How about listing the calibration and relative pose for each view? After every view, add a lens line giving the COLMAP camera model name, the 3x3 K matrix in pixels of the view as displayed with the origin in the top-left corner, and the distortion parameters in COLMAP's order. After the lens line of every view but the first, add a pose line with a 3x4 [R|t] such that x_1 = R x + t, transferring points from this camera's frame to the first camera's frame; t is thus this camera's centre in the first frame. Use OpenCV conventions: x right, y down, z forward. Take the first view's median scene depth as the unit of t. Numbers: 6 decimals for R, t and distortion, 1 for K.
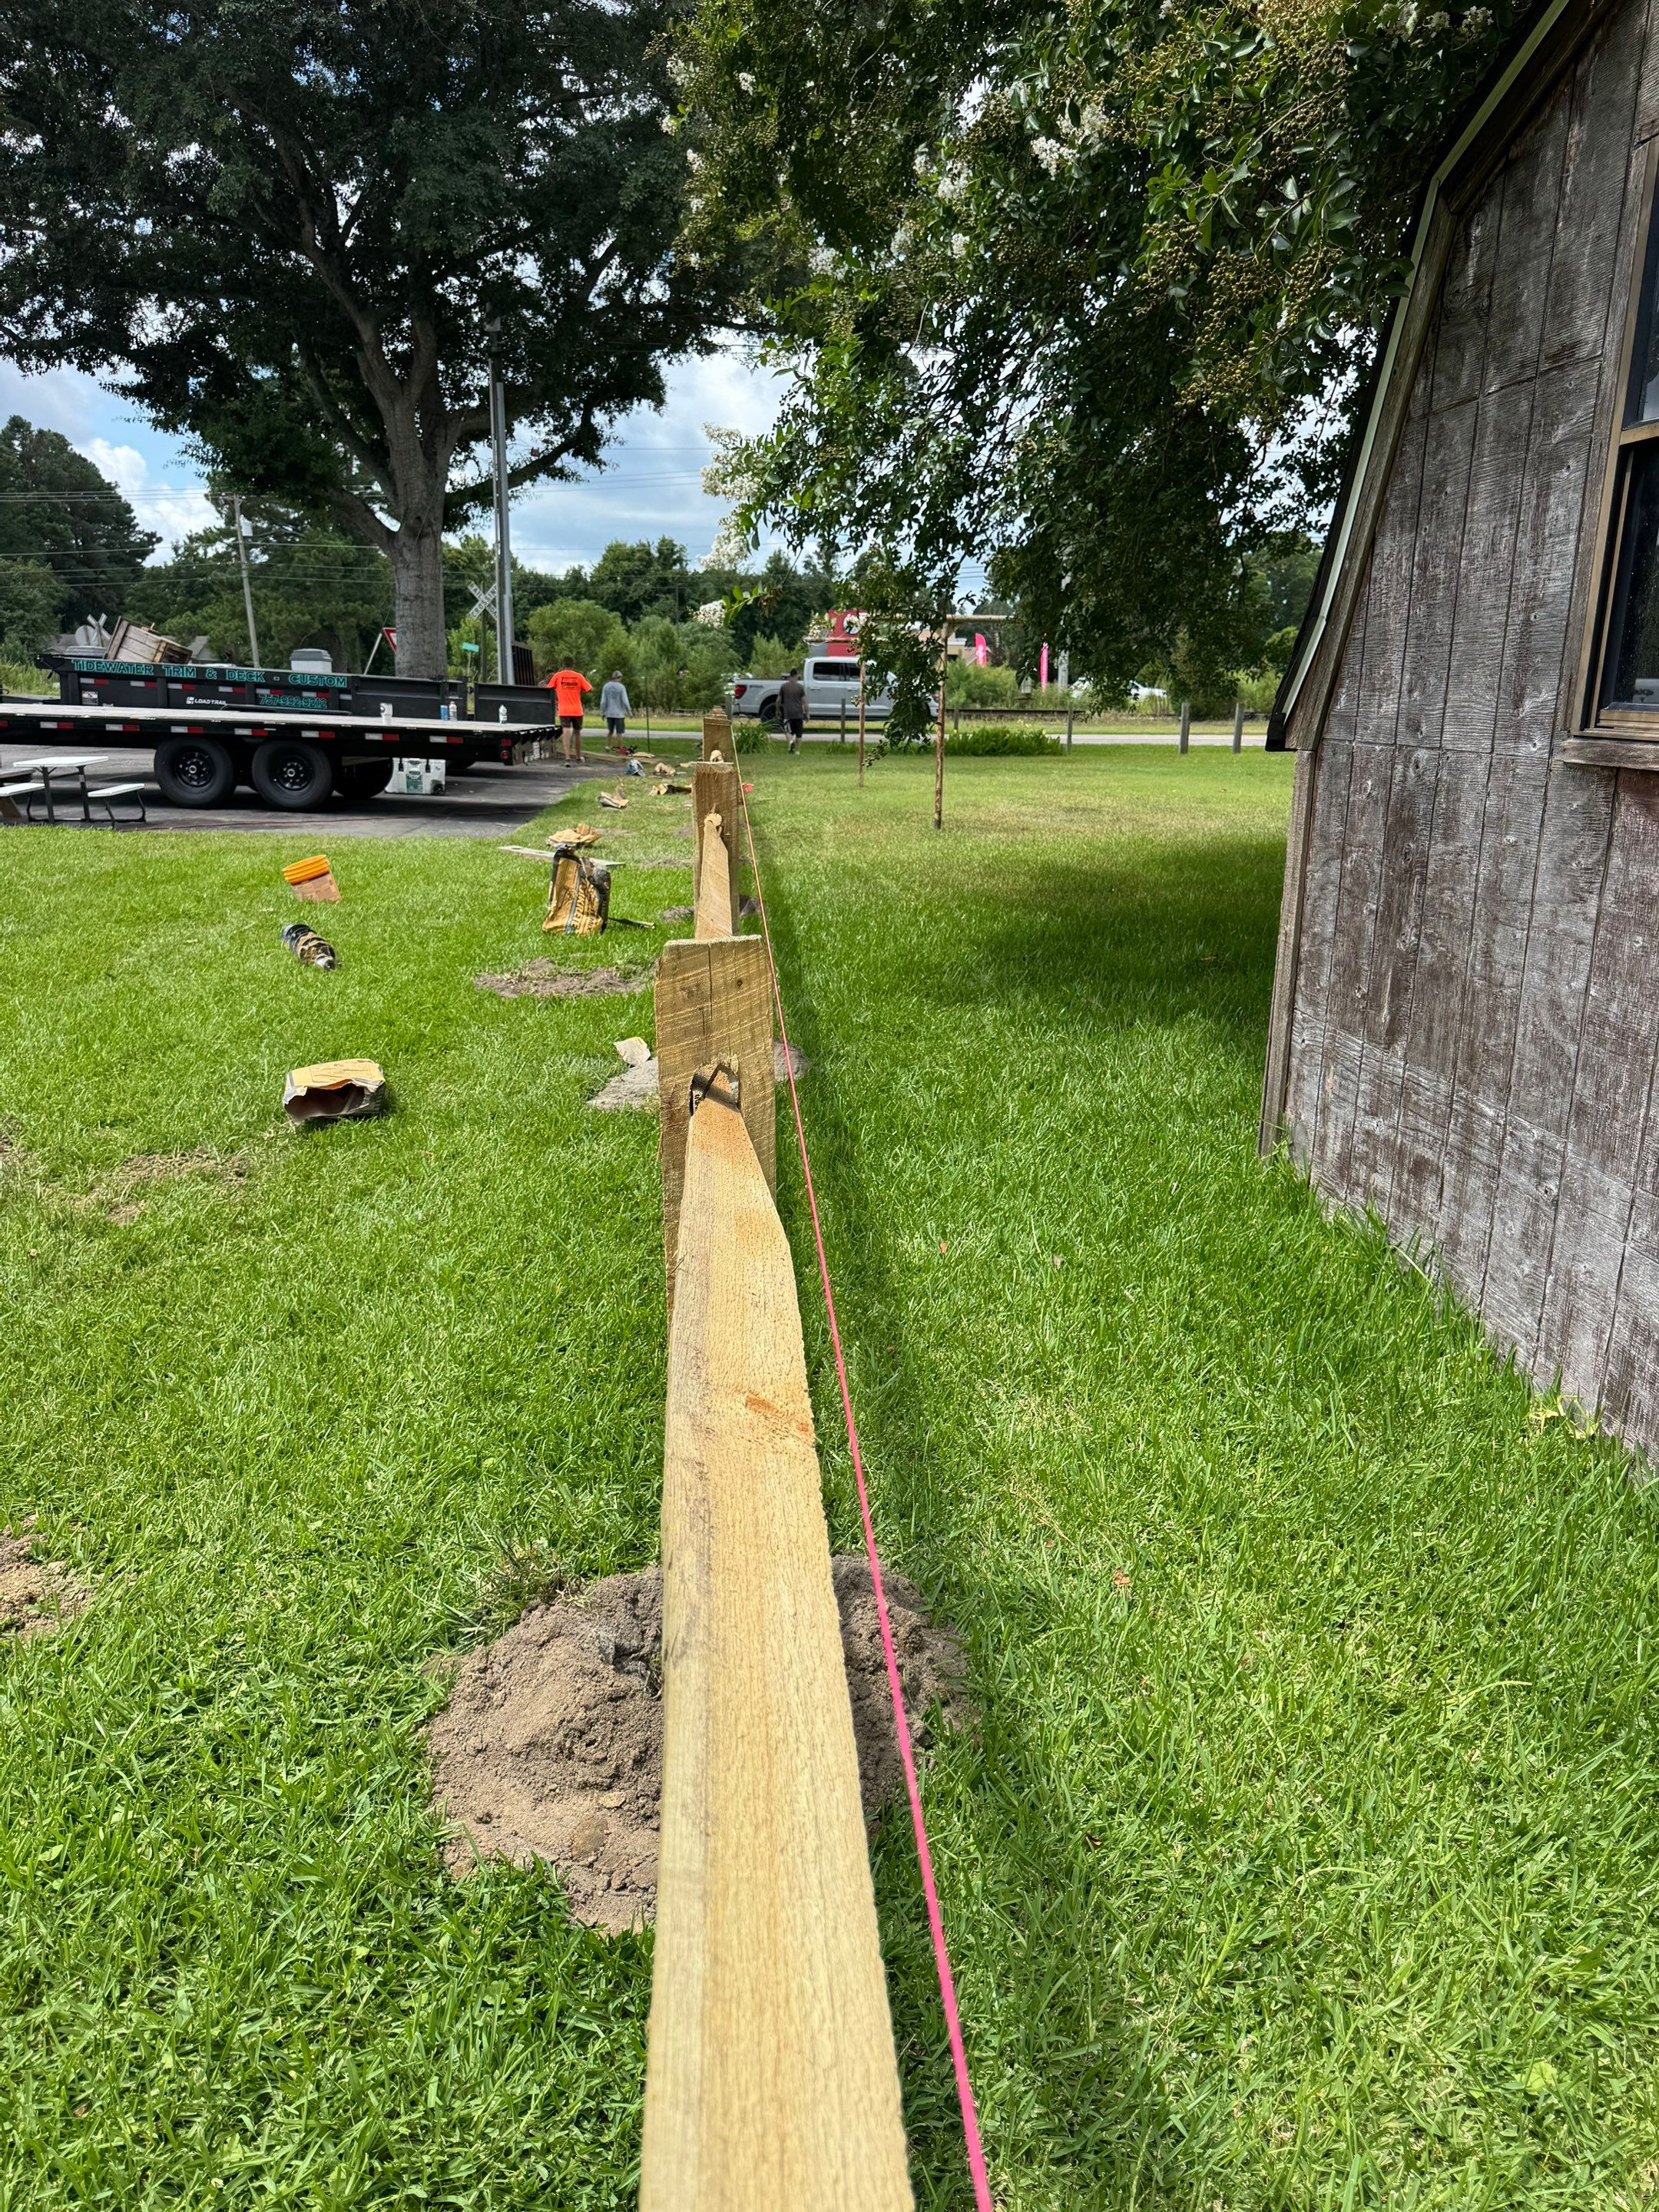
lens RADIAL K [[1600.6, 0, 827.4], [0, 1600.6, 1114.3], [0, 0, 1]] dist [0.034241, -0.045686]
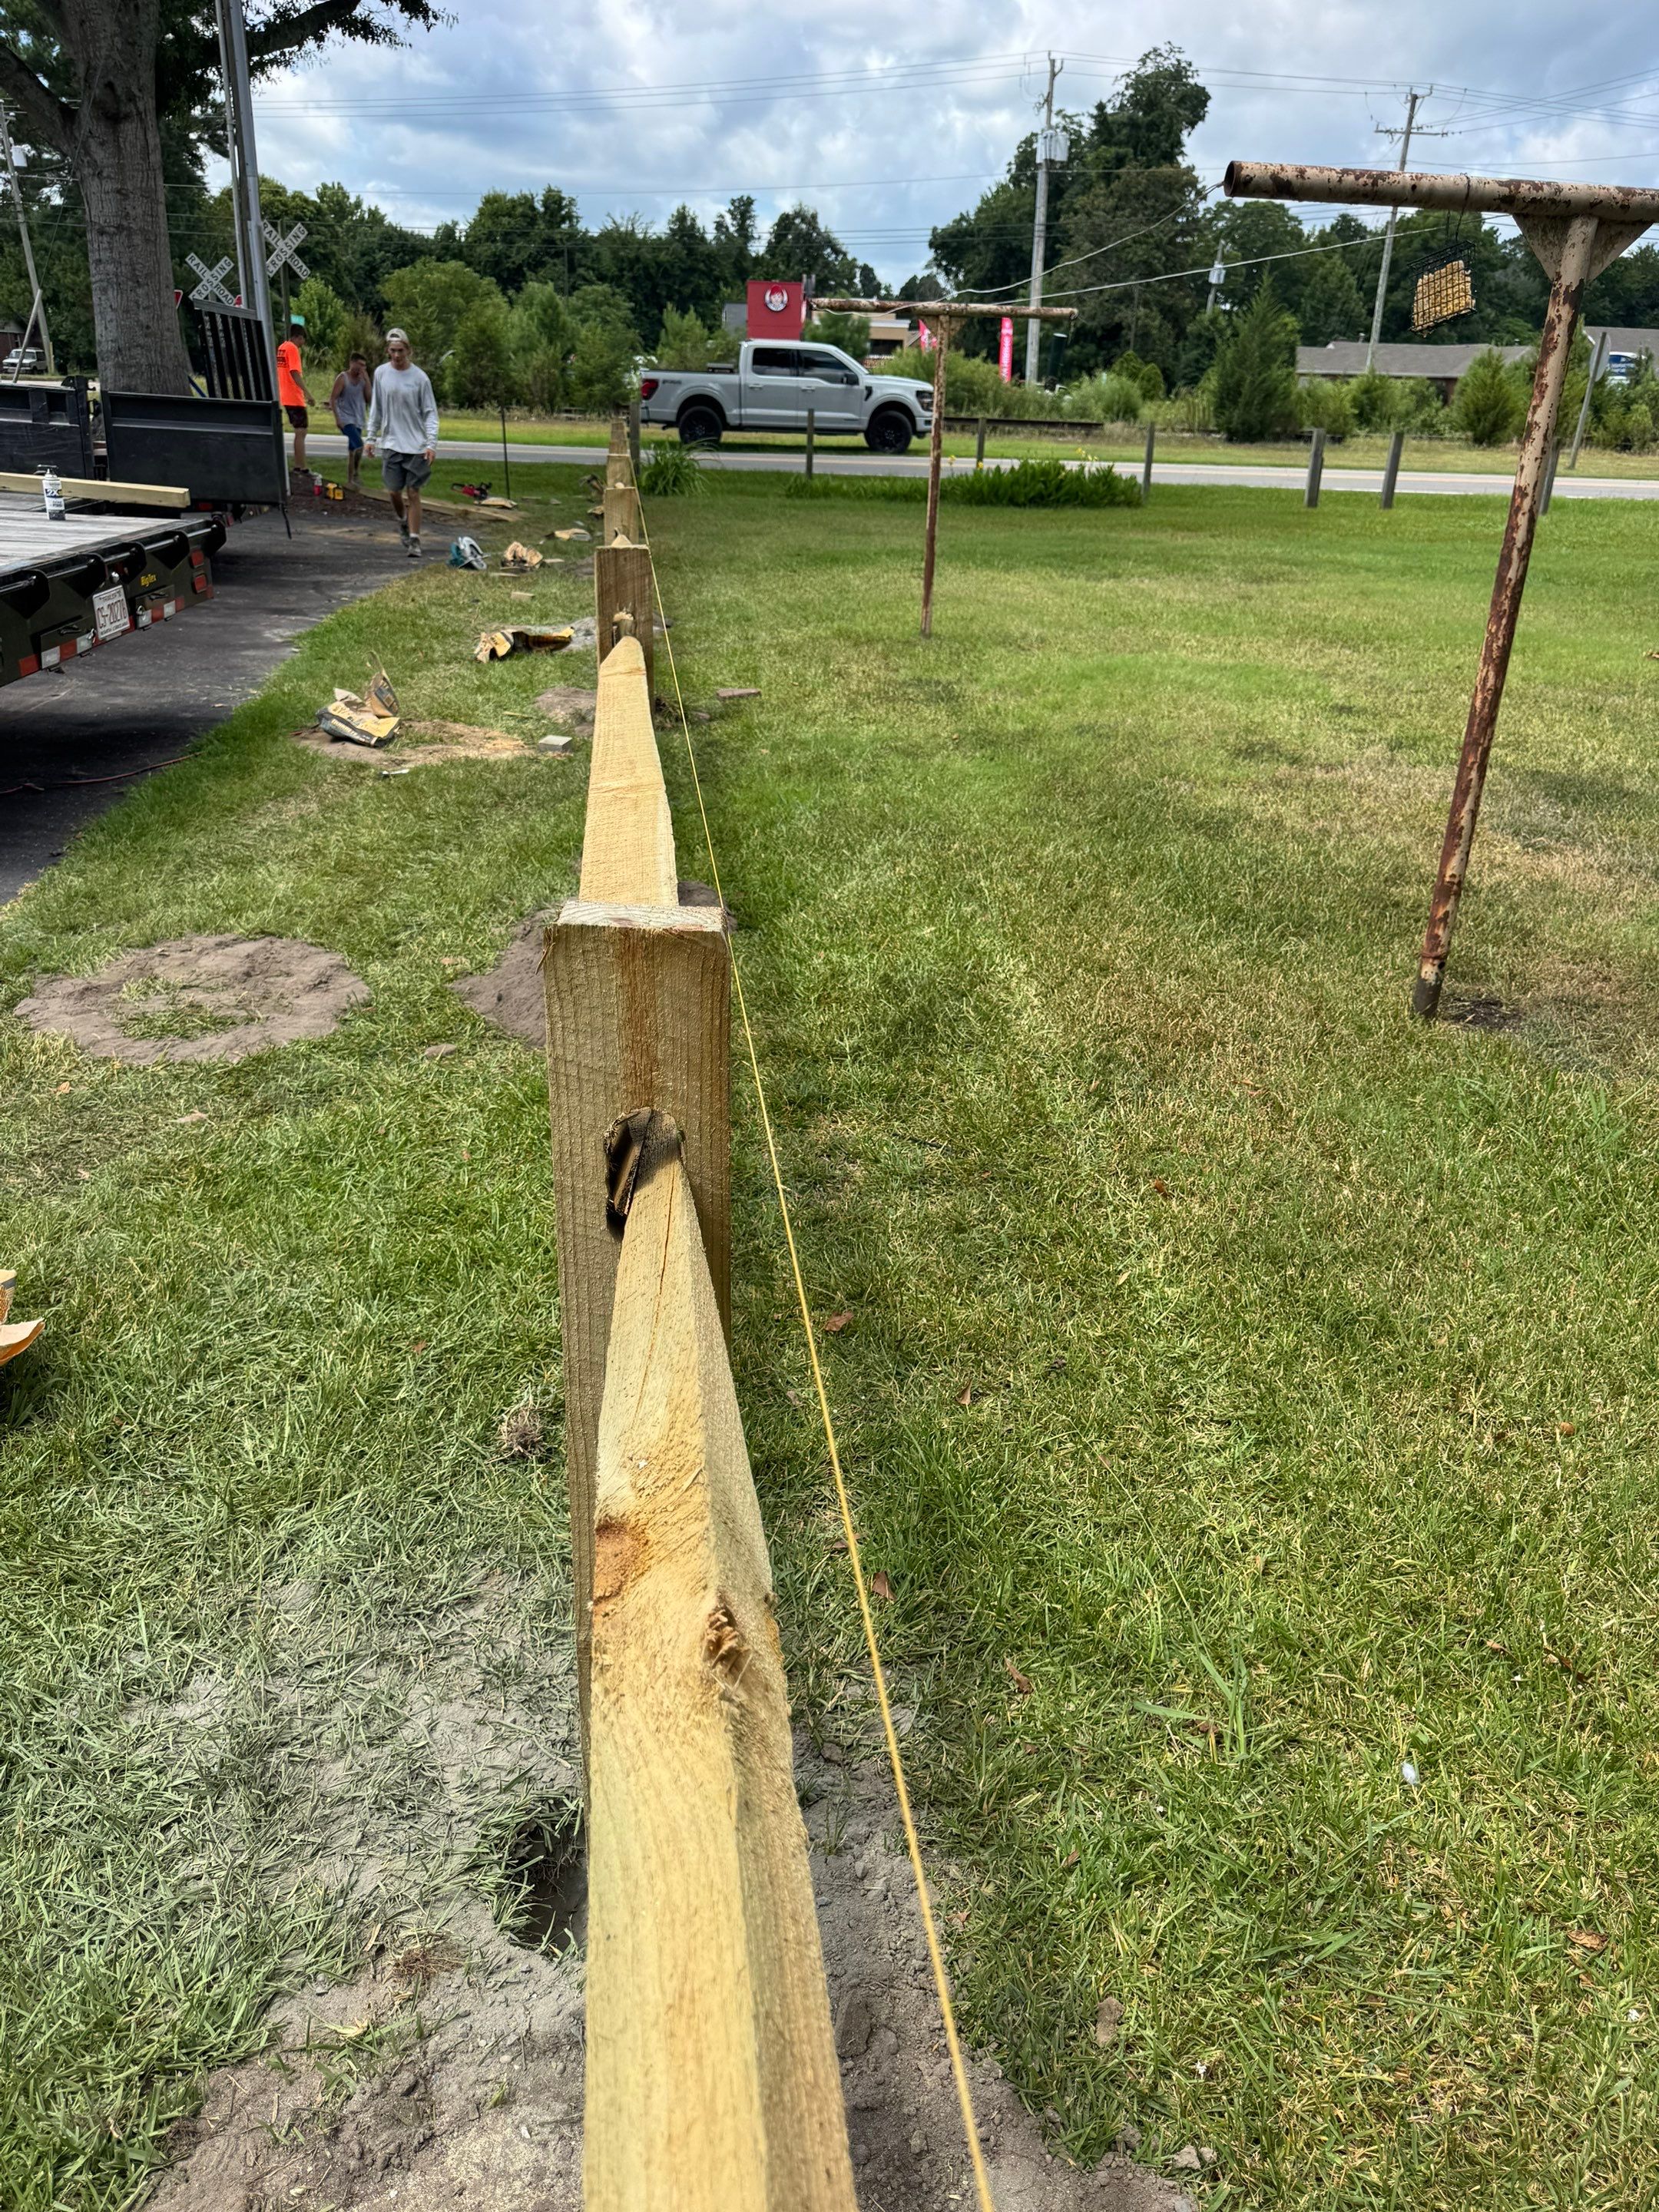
lens RADIAL K [[1600.6, 0, 833.0], [0, 1600.6, 1100.0], [0, 0, 1]] dist [0.034241, -0.045686]
pose [[0.998313, -0.007727, 0.057537, -0.007500], [-0.001699, 0.986789, 0.161999, -0.031169], [-0.058029, -0.161824, 0.985112, 0.110597]]
